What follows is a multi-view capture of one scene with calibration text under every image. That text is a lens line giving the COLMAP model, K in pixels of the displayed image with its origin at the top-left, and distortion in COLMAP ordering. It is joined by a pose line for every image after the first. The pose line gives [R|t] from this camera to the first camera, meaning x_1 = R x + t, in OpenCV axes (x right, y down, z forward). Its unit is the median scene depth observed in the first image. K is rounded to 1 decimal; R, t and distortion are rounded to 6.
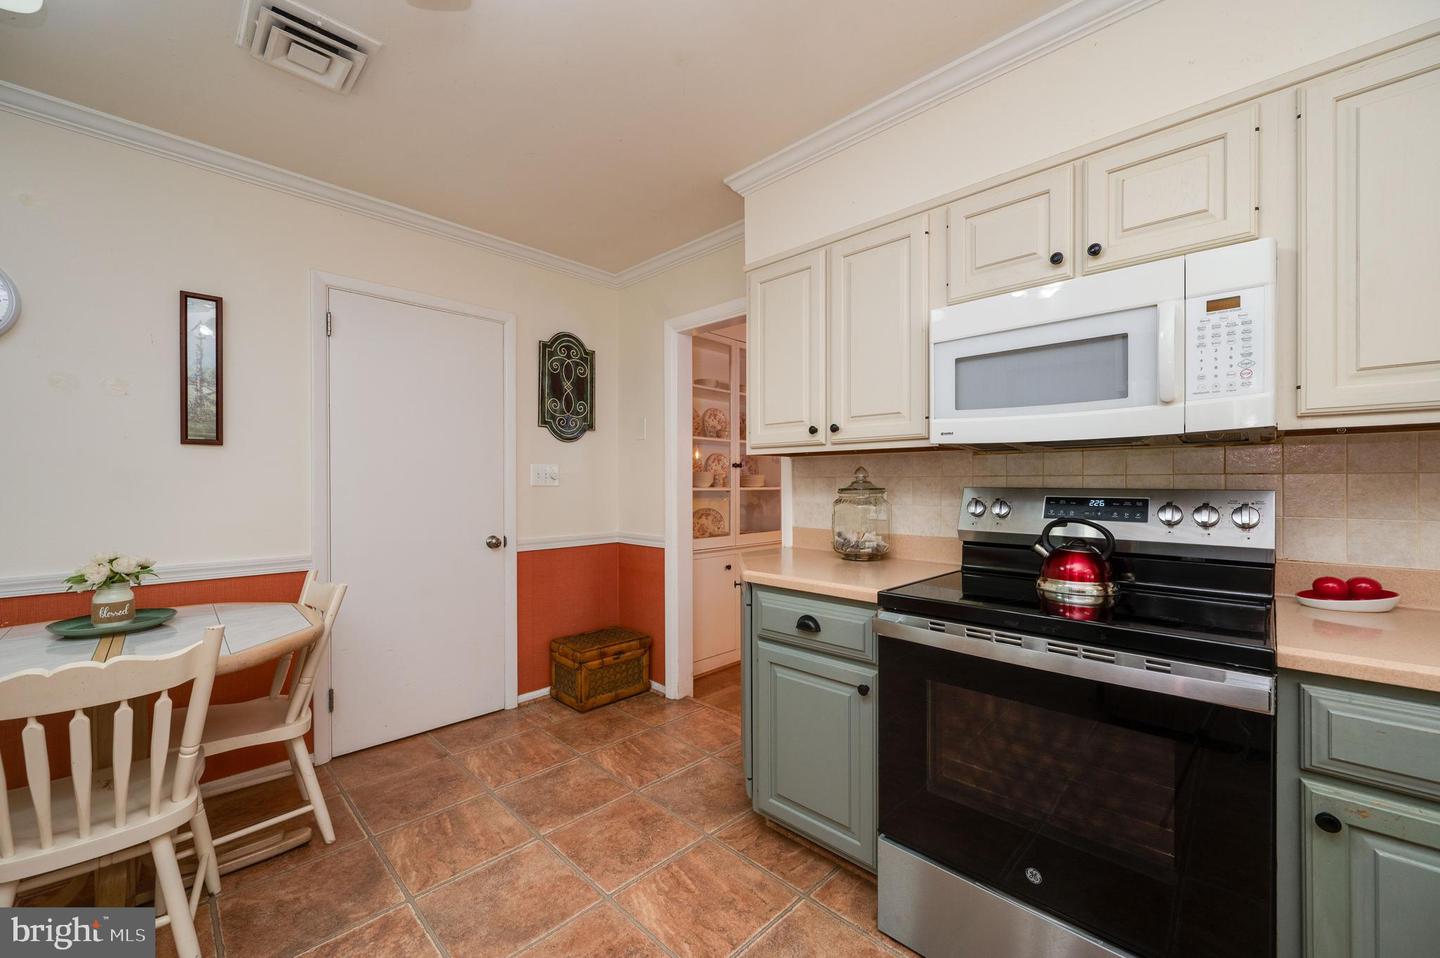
lens RADIAL K [[583.9, 0, 724.3], [0, 583.9, 481.7], [0, 0, 1]] dist [-0.000174, -0.000172]
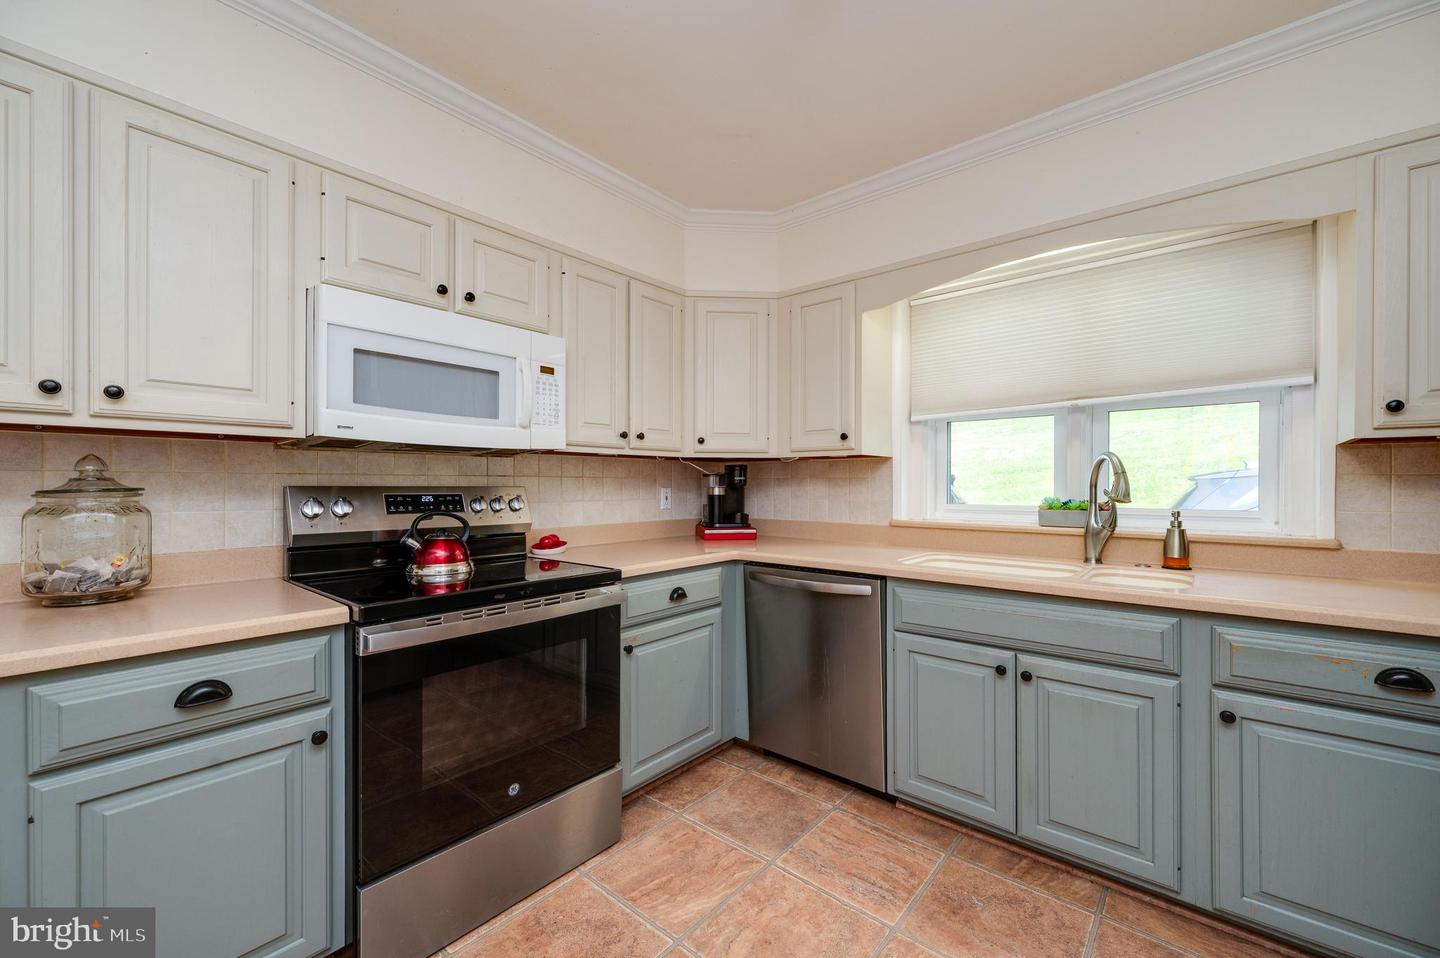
lens RADIAL K [[574.1, 0, 714.8], [0, 574.1, 485.5], [0, 0, 1]] dist [0.000464, -0.000102]
pose [[-0.071839, -0.003548, 0.997410, -0.590006], [-0.004443, 0.999985, 0.003237, 0.003711], [-0.997406, -0.004199, -0.071854, 0.513881]]
